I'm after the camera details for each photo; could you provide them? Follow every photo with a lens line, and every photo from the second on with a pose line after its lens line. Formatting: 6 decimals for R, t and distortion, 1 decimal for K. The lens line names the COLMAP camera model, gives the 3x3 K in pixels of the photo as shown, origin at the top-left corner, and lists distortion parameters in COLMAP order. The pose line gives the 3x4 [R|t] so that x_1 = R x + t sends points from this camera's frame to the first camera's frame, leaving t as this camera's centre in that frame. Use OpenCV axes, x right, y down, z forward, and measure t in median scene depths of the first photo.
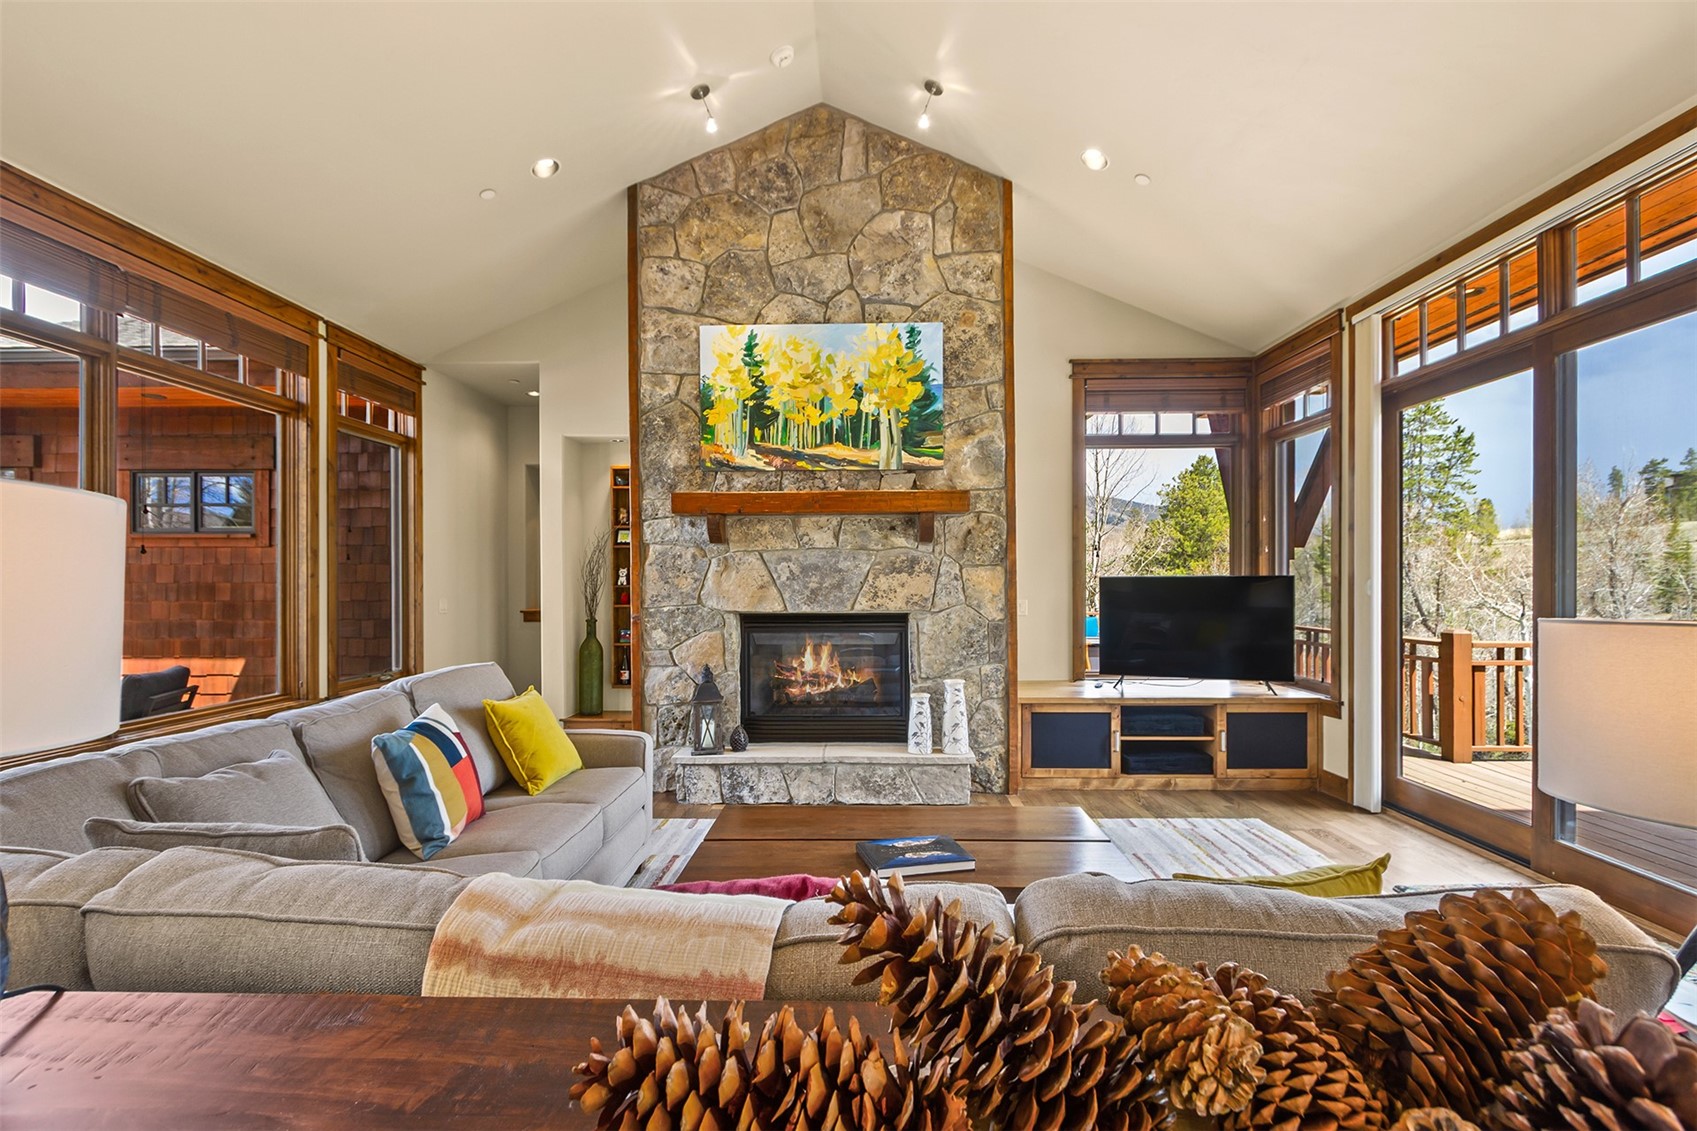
lens RADIAL K [[793.0, 0, 846.0], [0, 793.0, 583.8], [0, 0, 1]] dist [0.002138, -0.000381]
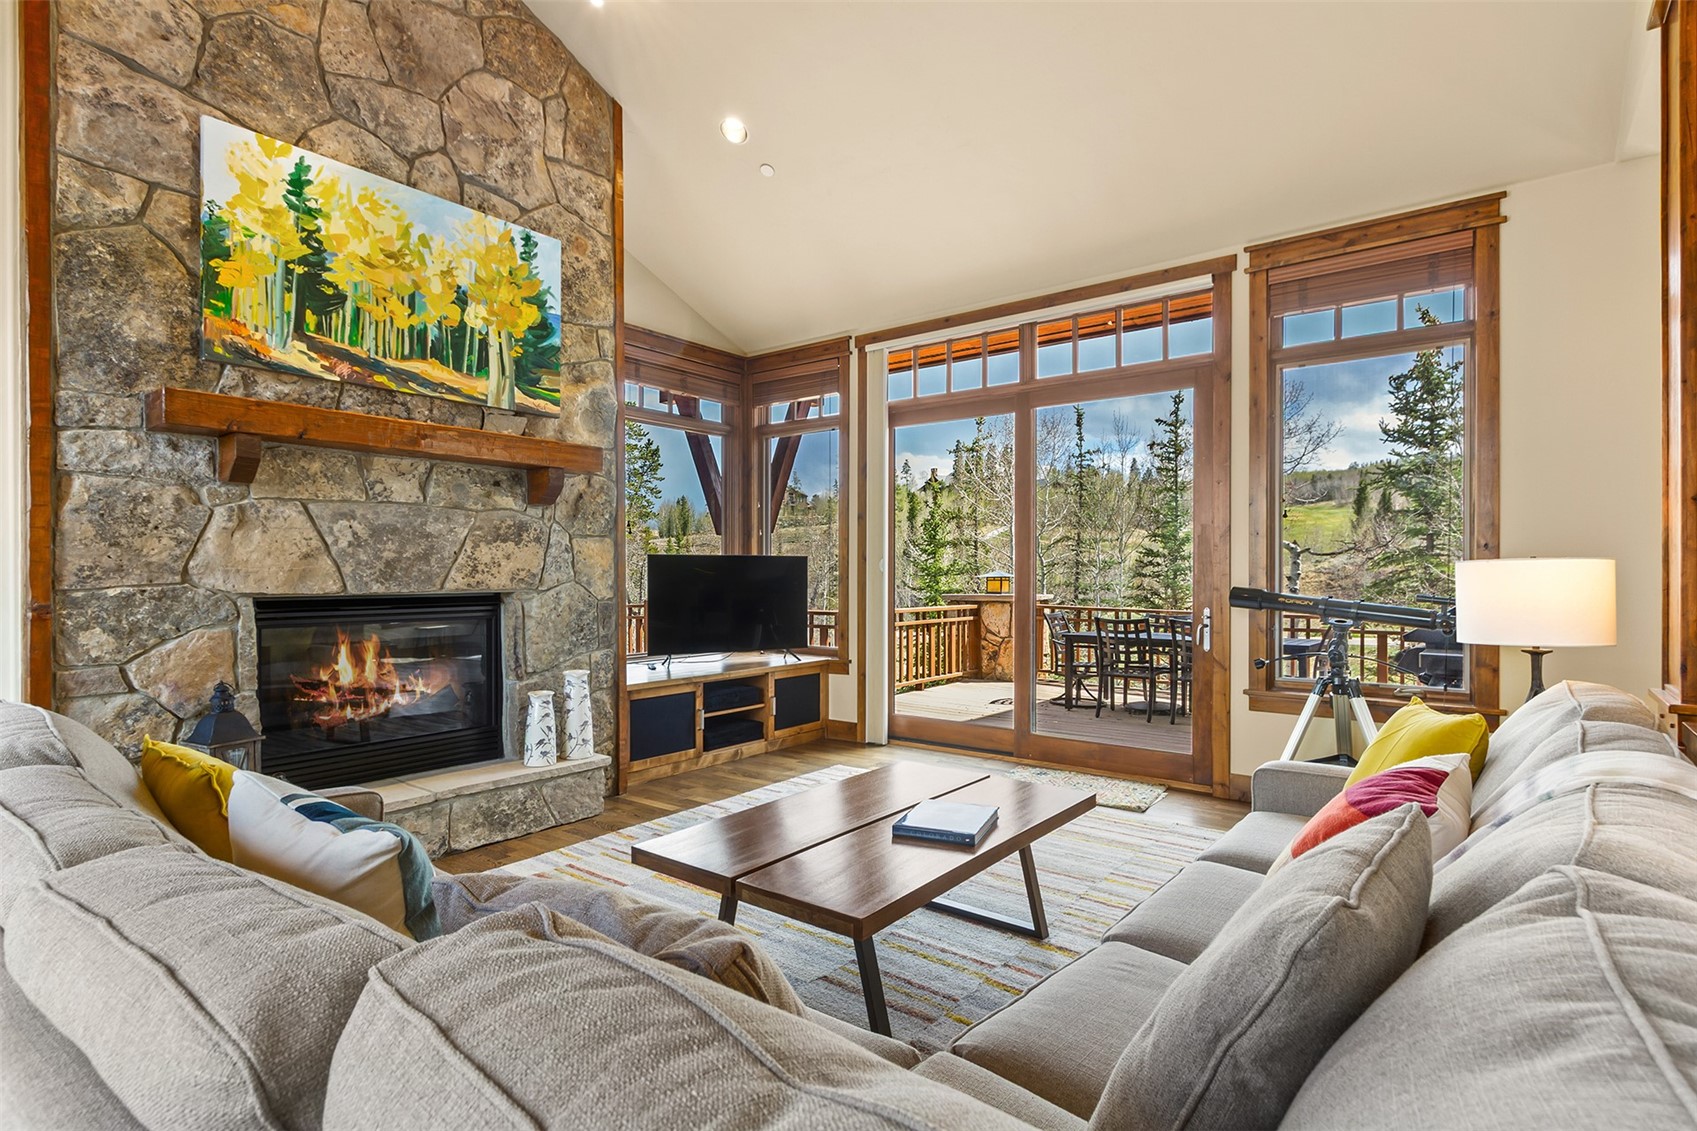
lens RADIAL K [[843.6, 0, 841.8], [0, 843.6, 572.9], [0, 0, 1]] dist [0.011563, -0.007193]
pose [[0.593098, 0.004352, 0.805119, -0.407724], [-0.001910, 0.999990, -0.003998, 0.020041], [-0.805128, 0.000833, 0.593100, 0.236544]]
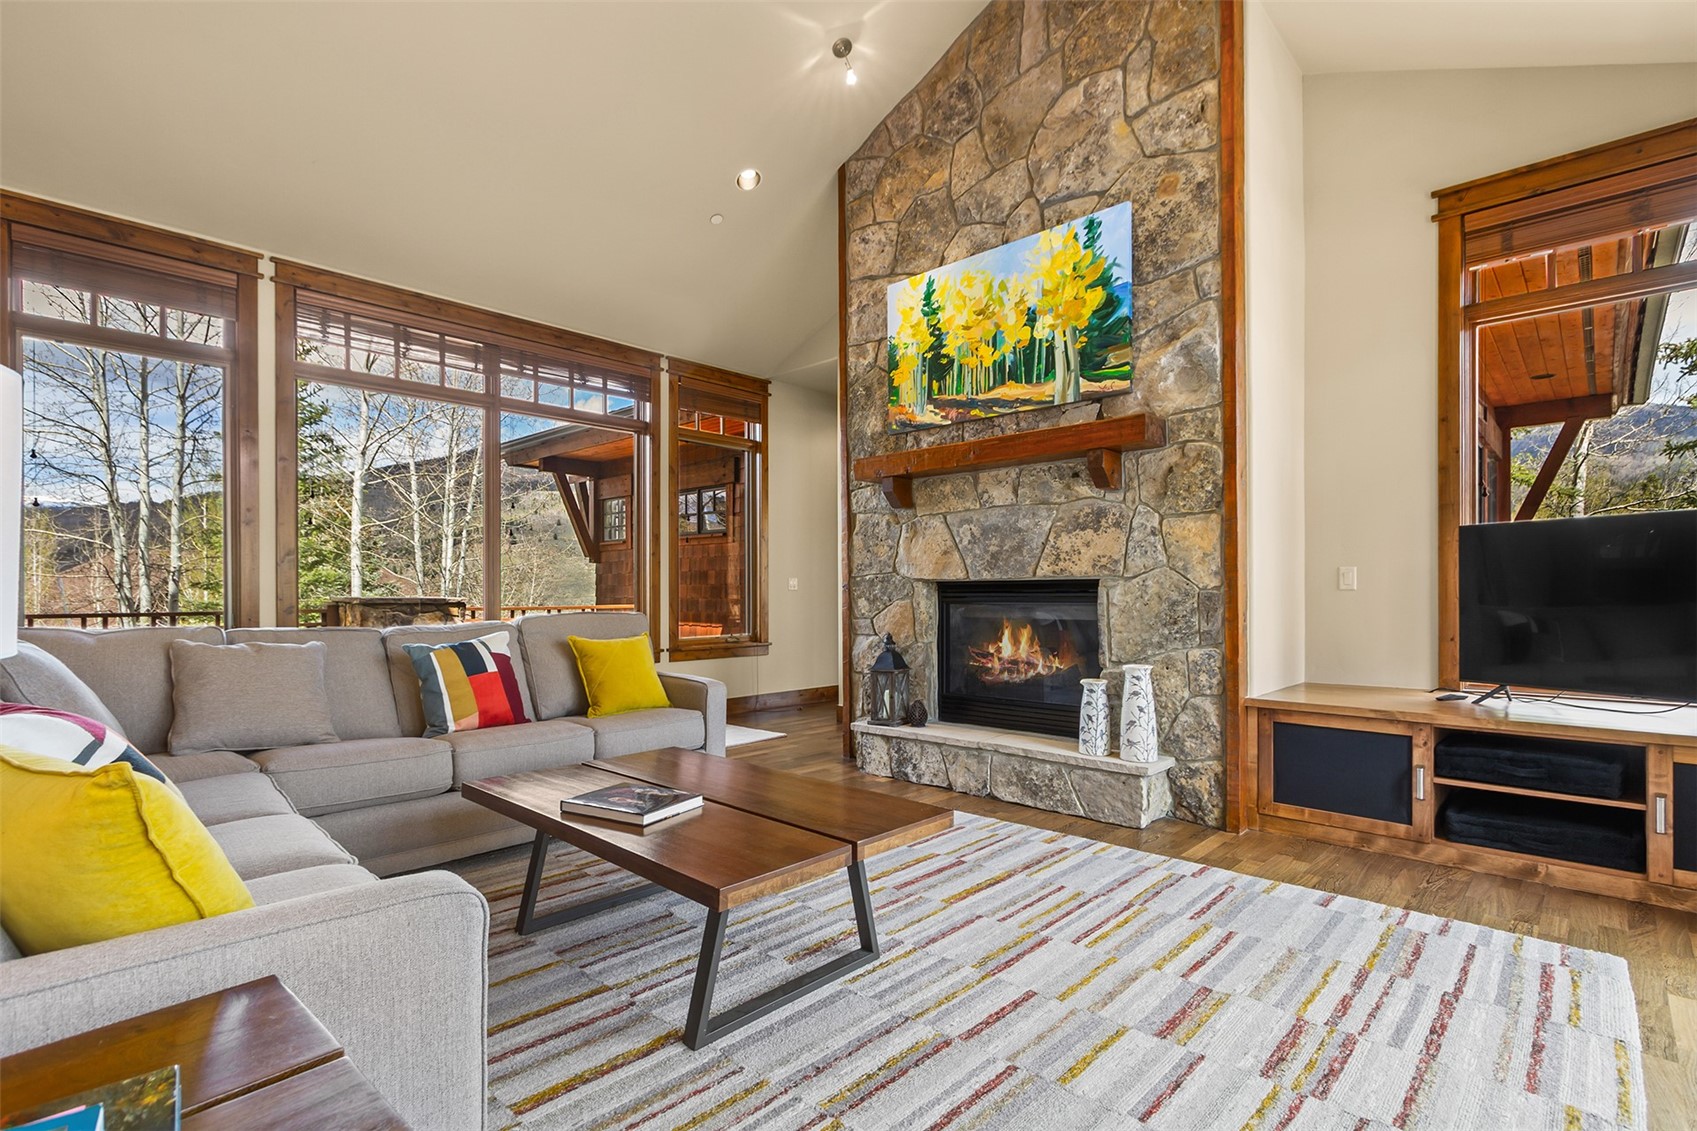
lens RADIAL K [[798.3, 0, 843.8], [0, 798.3, 590.5], [0, 0, 1]] dist [0.005905, -0.000067]
pose [[0.742898, 0.000608, -0.669404, 0.430586], [0.000272, 0.999999, 0.001210, 0.047336], [0.669405, -0.001080, 0.742897, 0.233041]]
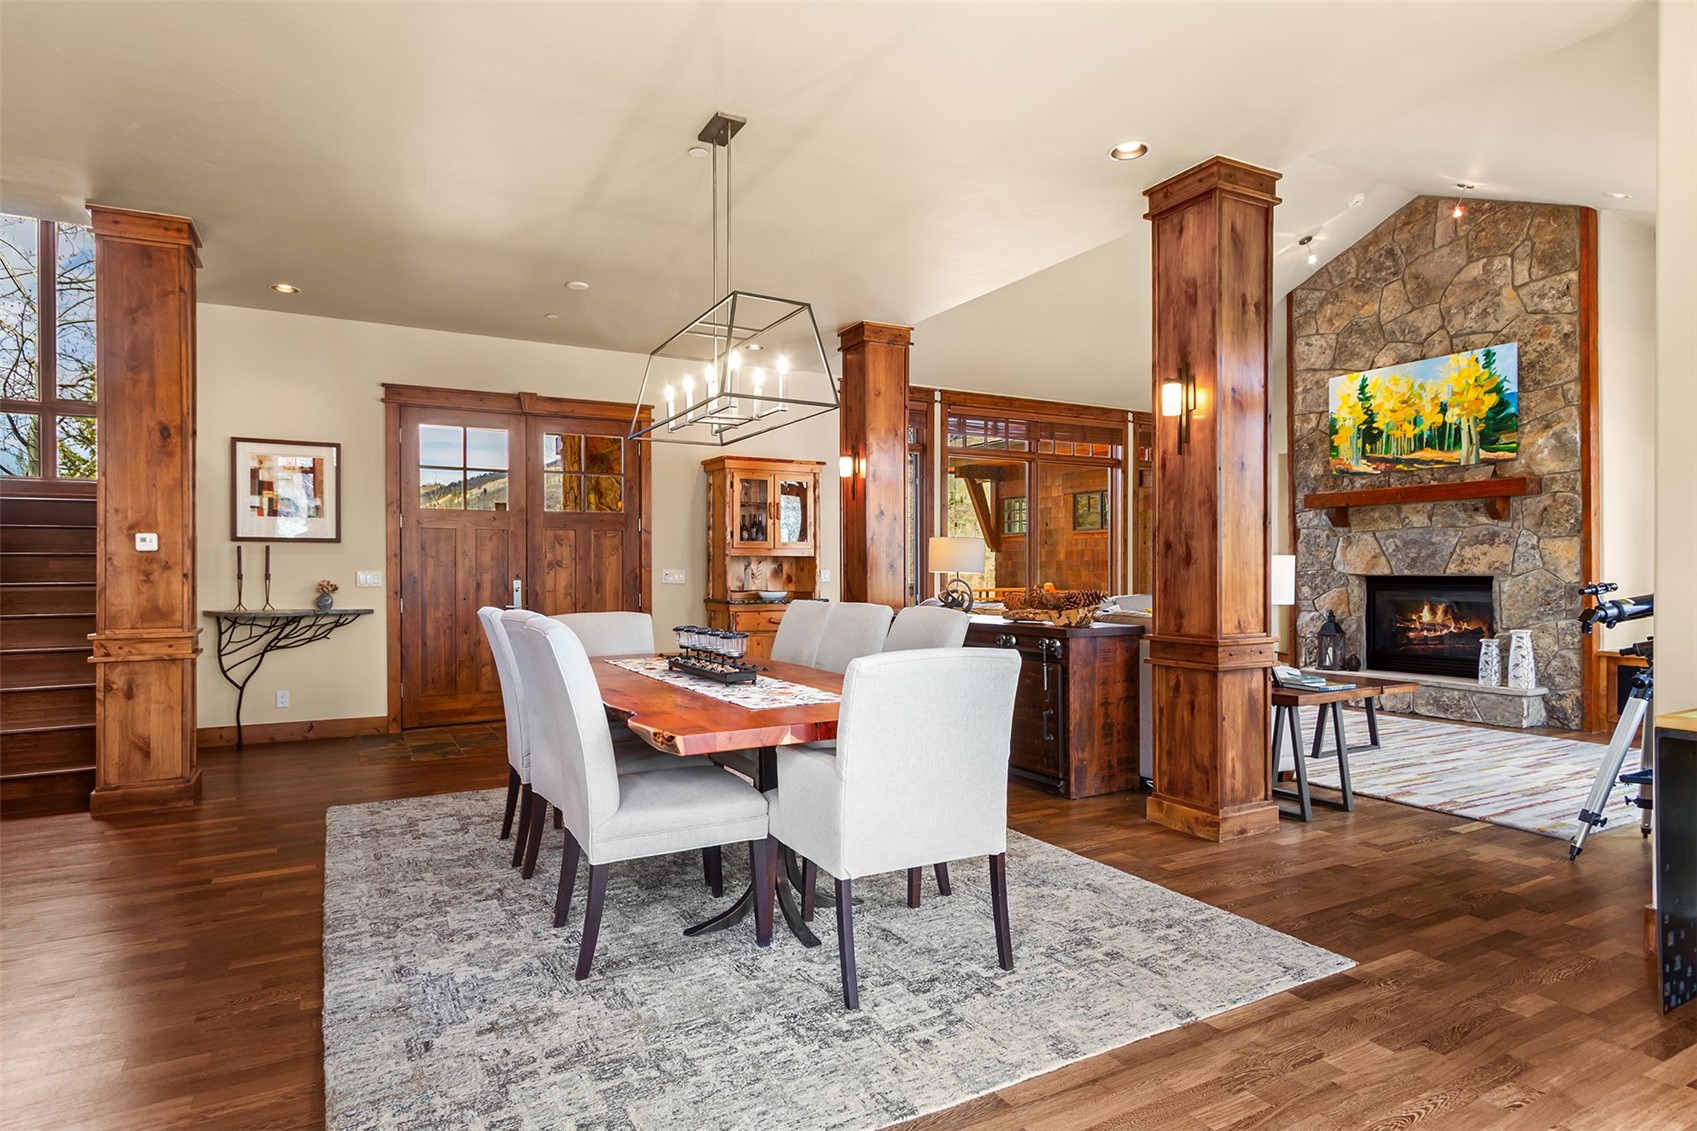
lens RADIAL K [[916.5, 0, 848.9], [0, 916.5, 571.9], [0, 0, 1]] dist [0.018931, -0.015808]
pose [[0.513040, 0.003015, -0.858360, 0.814241], [-0.000285, 0.999994, 0.003342, 0.025616], [0.858365, -0.001470, 0.513038, -0.626951]]
